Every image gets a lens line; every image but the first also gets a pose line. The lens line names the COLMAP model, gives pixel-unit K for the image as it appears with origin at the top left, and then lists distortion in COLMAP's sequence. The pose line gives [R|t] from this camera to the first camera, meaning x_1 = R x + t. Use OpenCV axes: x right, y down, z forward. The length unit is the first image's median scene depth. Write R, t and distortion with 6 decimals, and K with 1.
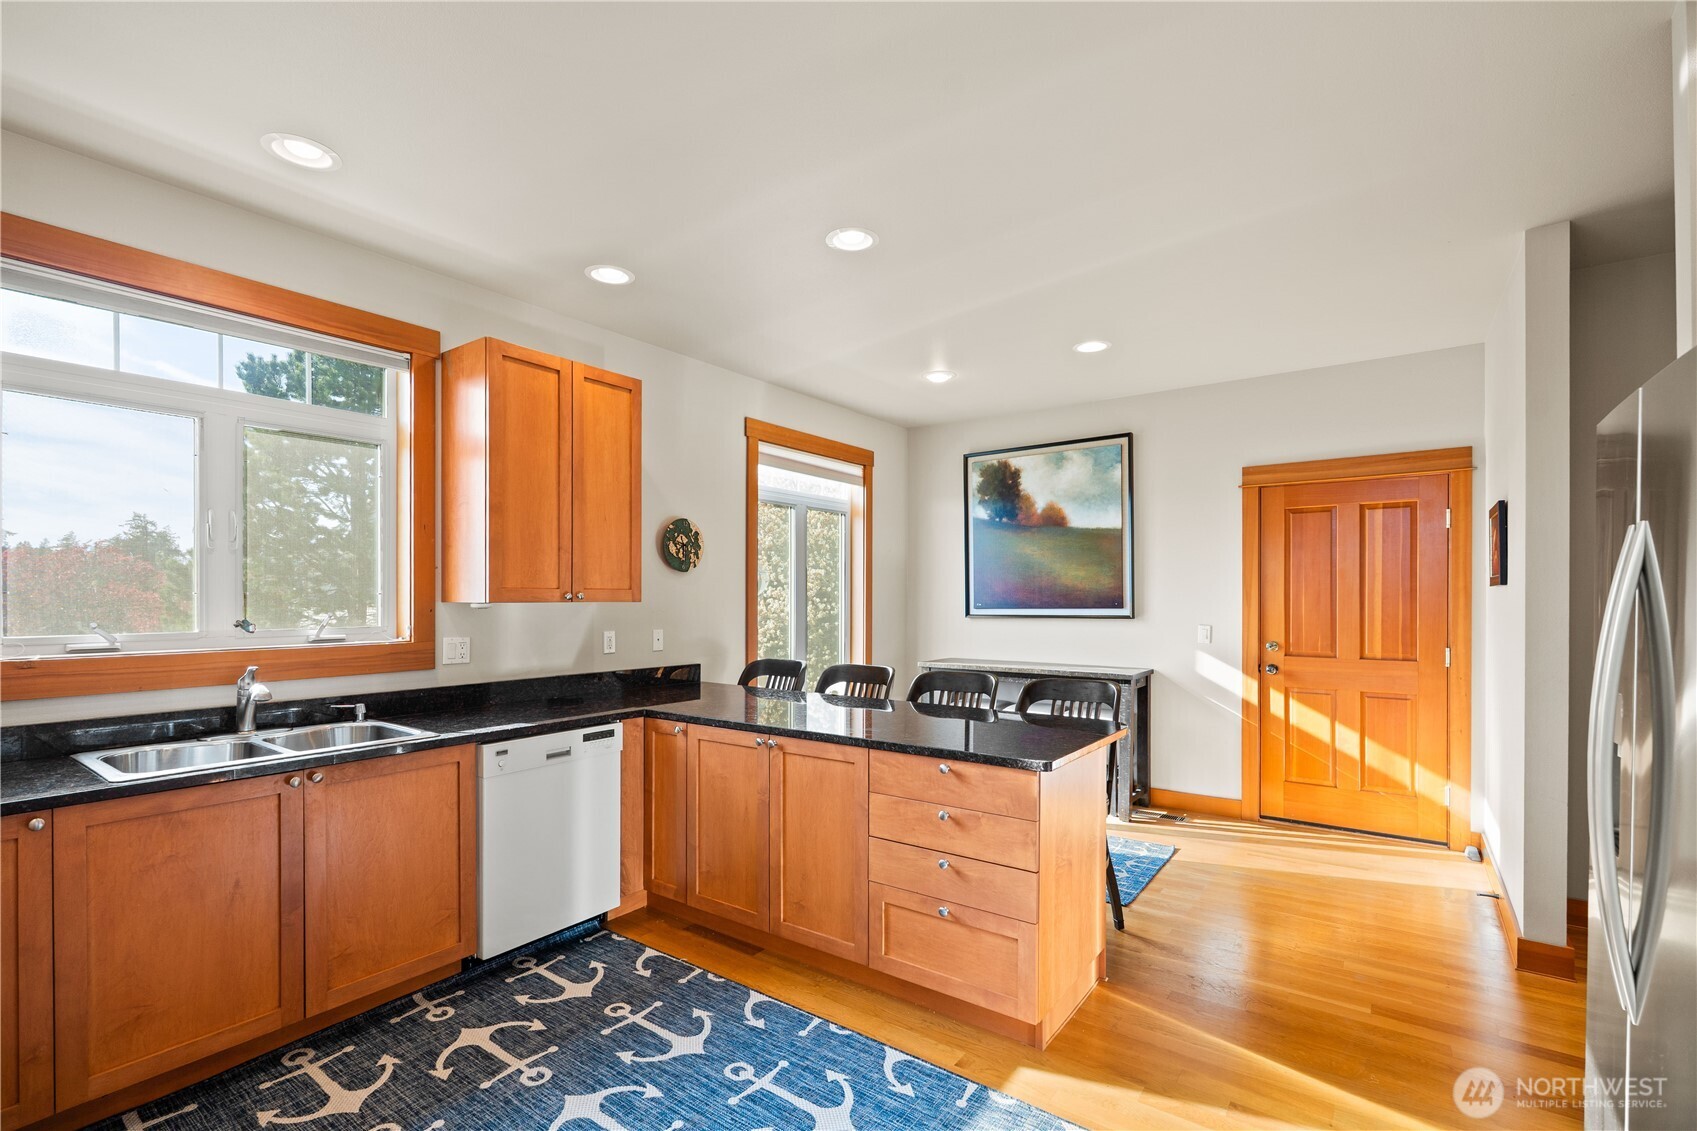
lens RADIAL K [[747.8, 0, 855.8], [0, 747.8, 601.5], [0, 0, 1]] dist [-0.004829, 0.001359]
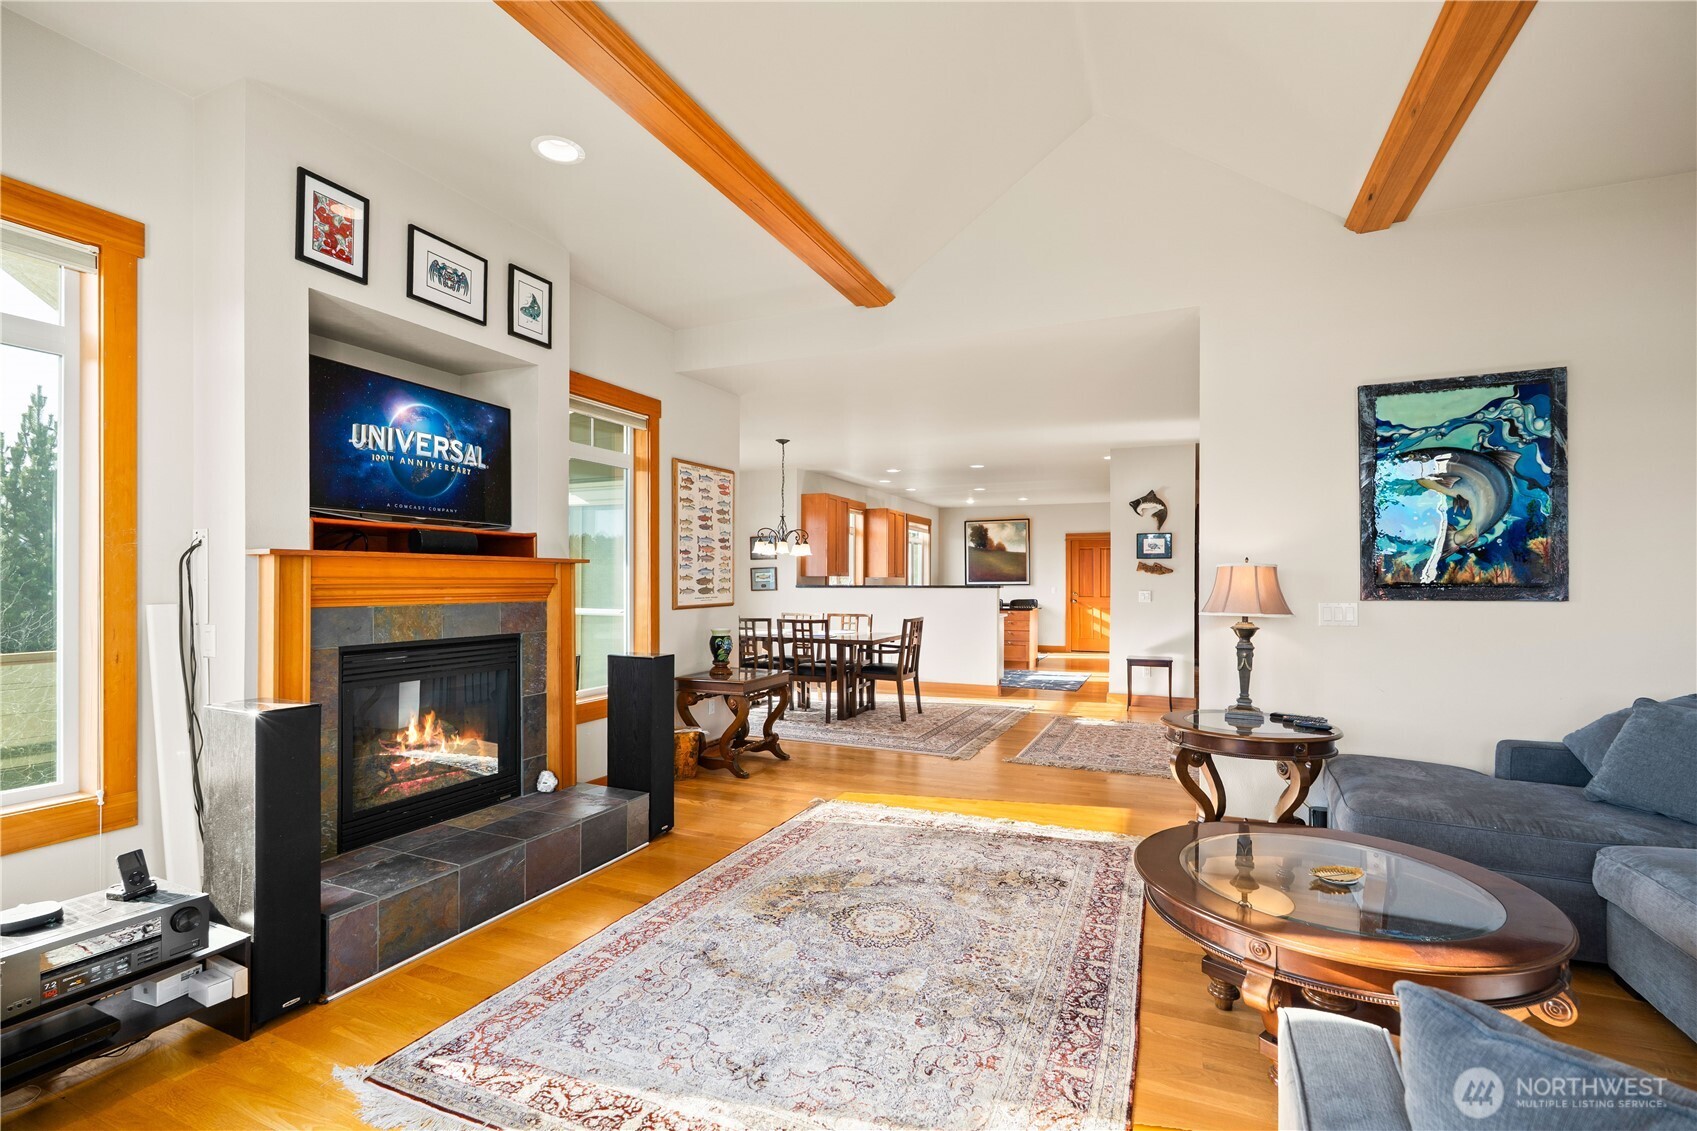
lens RADIAL K [[747.8, 0, 860.7], [0, 747.8, 570.9], [0, 0, 1]] dist [-0.004829, 0.001359]
pose [[0.975699, 0.006315, 0.219024, -0.942679], [-0.002215, 0.999818, -0.018963, 0.027042], [-0.219104, 0.018017, 0.975535, -1.746590]]
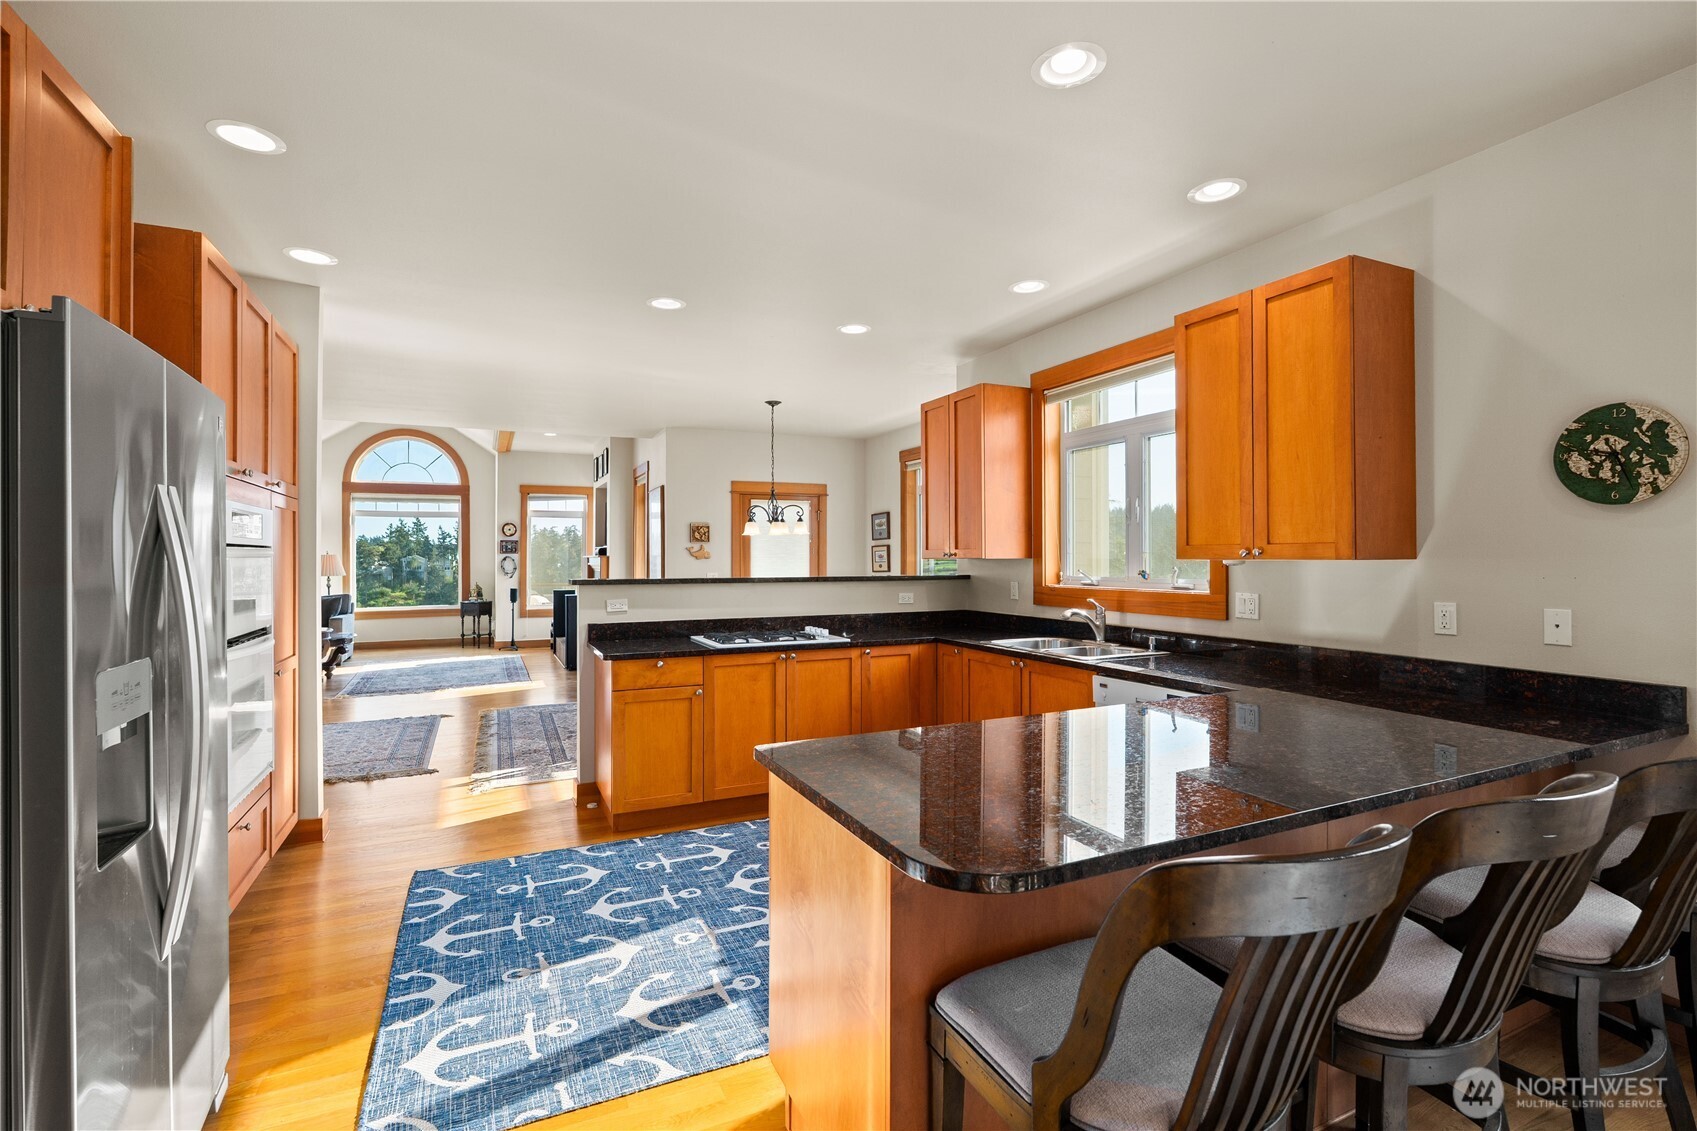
lens RADIAL K [[747.8, 0, 849.9], [0, 747.8, 550.2], [0, 0, 1]] dist [-0.004829, 0.001359]
pose [[-0.465050, -0.006864, -0.885258, 0.397928], [-0.001642, 0.999975, -0.006890, -0.002135], [0.885283, -0.001751, -0.465049, 0.622429]]
